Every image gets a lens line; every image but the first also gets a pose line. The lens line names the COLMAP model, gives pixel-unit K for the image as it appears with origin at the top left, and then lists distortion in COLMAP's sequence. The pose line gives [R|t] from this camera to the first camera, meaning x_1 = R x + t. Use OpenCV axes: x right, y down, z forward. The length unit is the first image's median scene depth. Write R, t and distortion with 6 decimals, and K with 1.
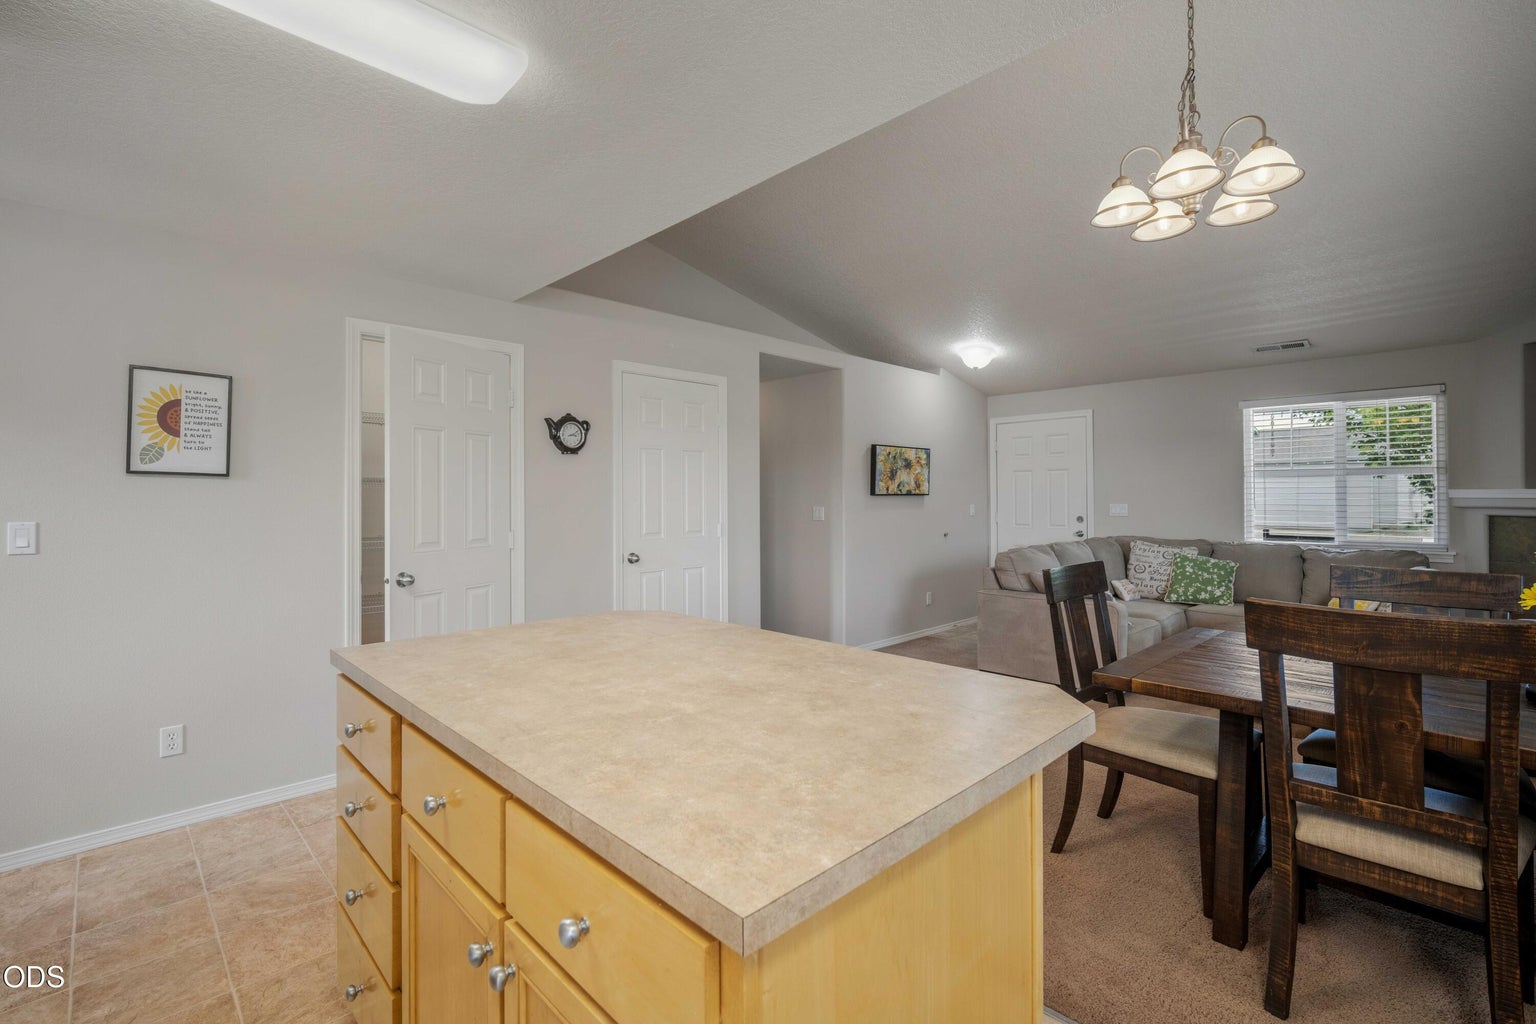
lens RADIAL K [[681.2, 0, 768.7], [0, 681.2, 508.3], [0, 0, 1]] dist [-0.010641, 0.000137]
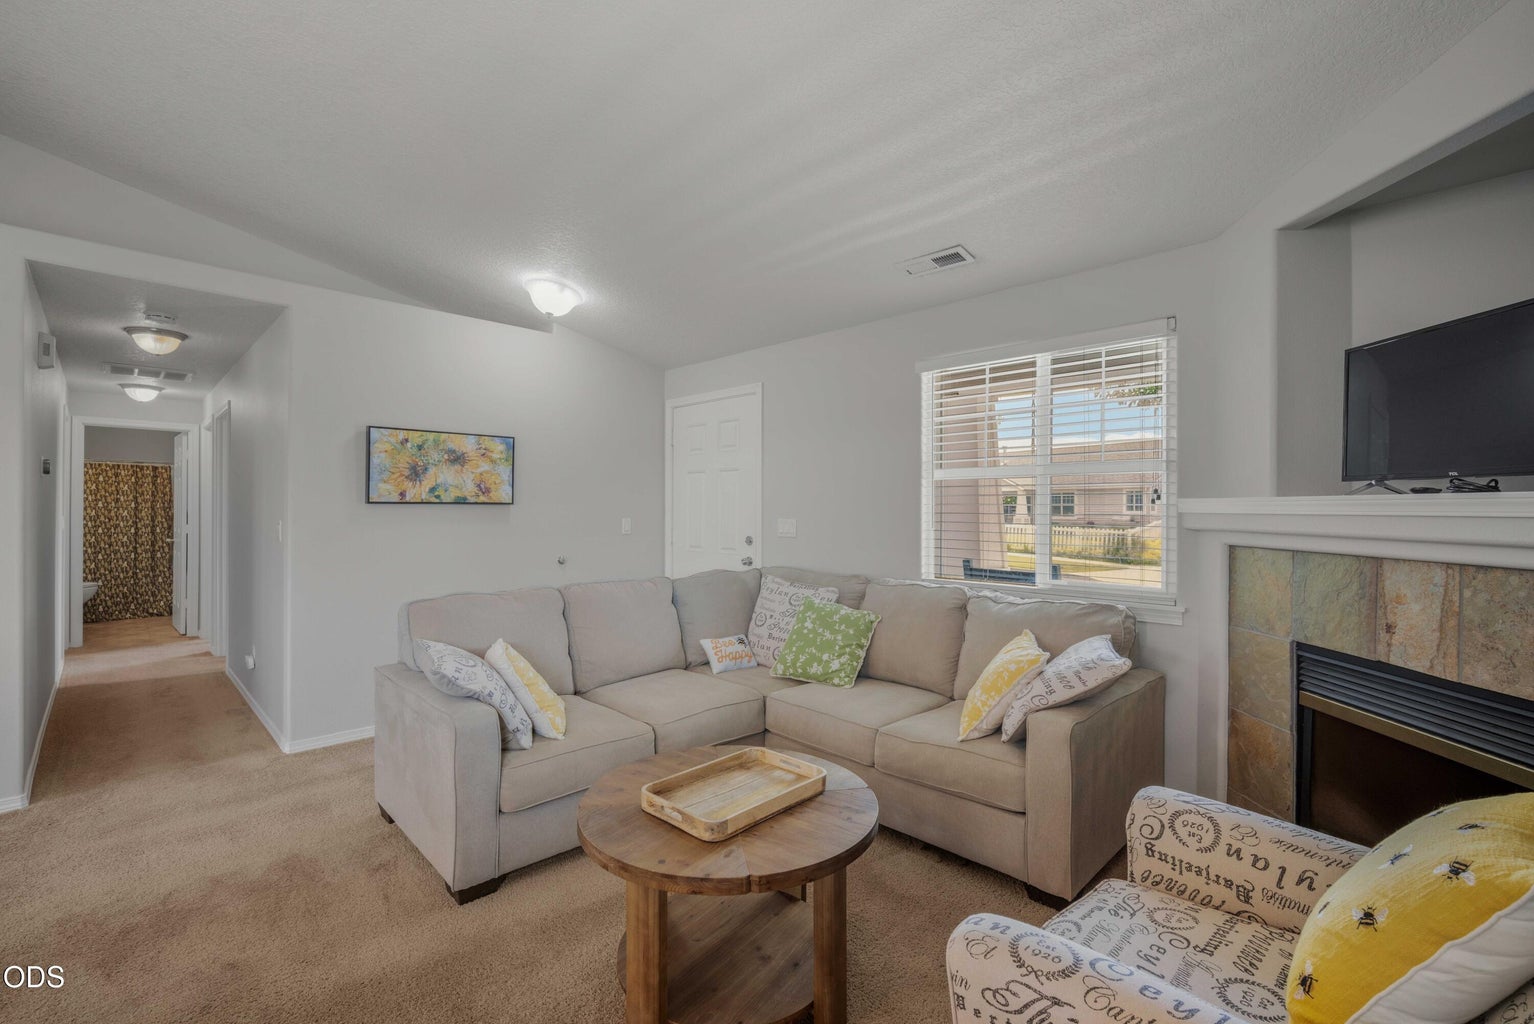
lens RADIAL K [[680.4, 0, 767.7], [0, 680.4, 508.3], [0, 0, 1]] dist [-0.010641, 0.000137]
pose [[0.999943, 0.007364, -0.007765, 0.537811], [-0.007505, 0.999805, -0.018279, -0.004932], [0.007628, 0.018336, 0.999803, 0.338968]]
